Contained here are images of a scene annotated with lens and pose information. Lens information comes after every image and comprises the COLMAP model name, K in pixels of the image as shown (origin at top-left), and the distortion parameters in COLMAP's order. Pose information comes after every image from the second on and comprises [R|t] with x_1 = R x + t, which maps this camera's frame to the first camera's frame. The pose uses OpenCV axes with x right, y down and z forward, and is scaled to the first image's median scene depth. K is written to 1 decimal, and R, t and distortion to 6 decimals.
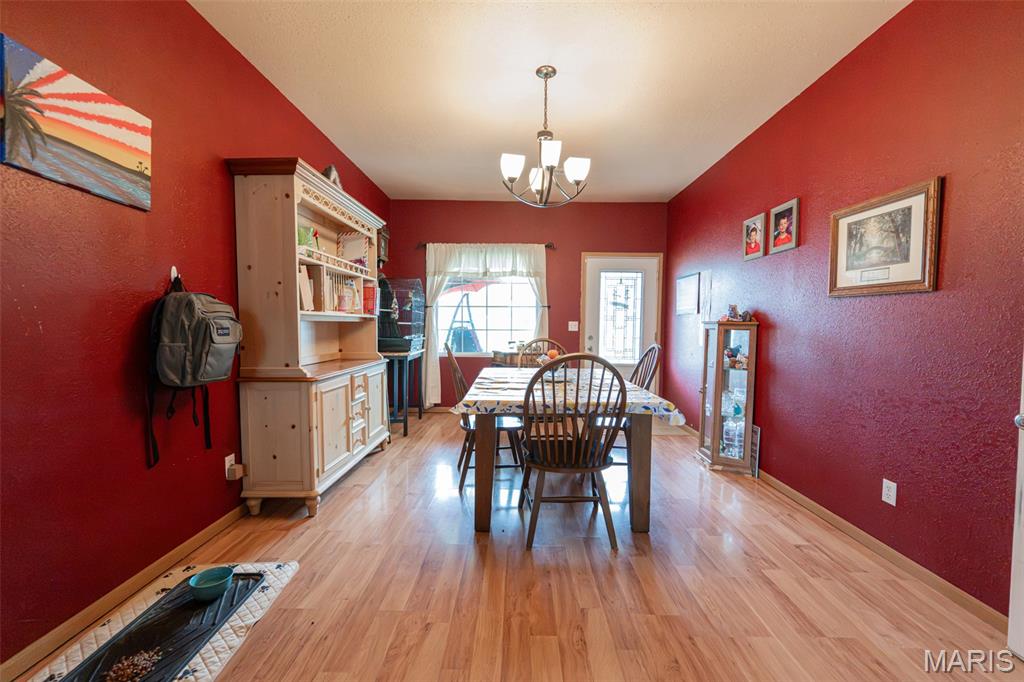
lens RADIAL K [[399.7, 0, 514.5], [0, 399.7, 342.6], [0, 0, 1]] dist [-0.000303, -0.000040]
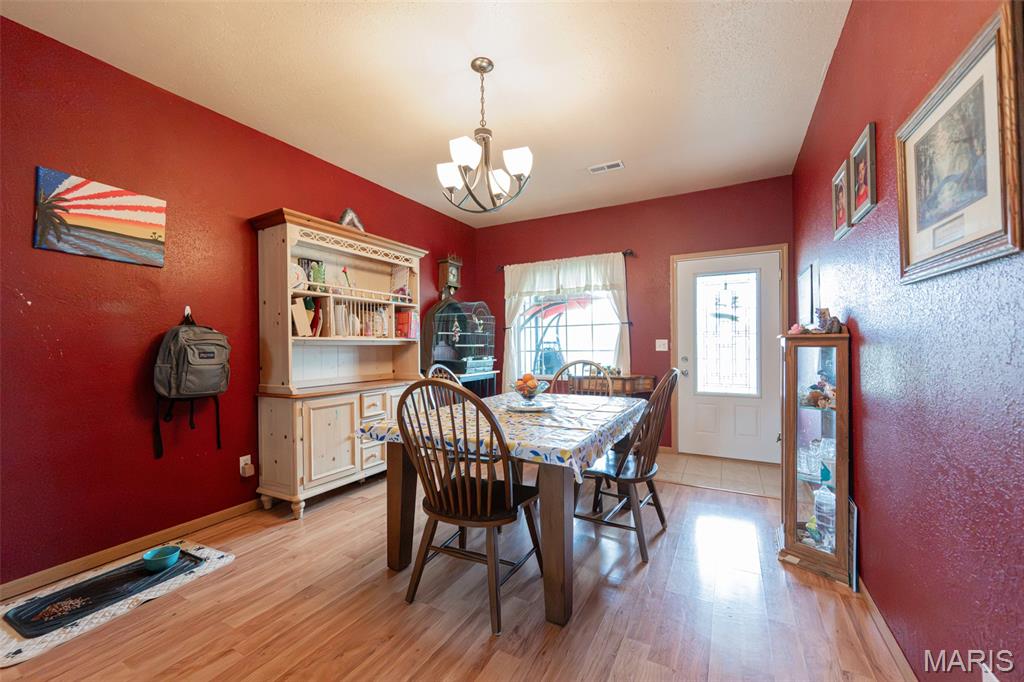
lens RADIAL K [[399.7, 0, 515.3], [0, 399.7, 344.4], [0, 0, 1]] dist [-0.000303, -0.000040]
pose [[0.884519, -0.019694, -0.466088, 0.585159], [-0.003375, 0.998812, -0.048609, -0.003422], [0.466492, 0.044569, 0.883402, 0.280285]]
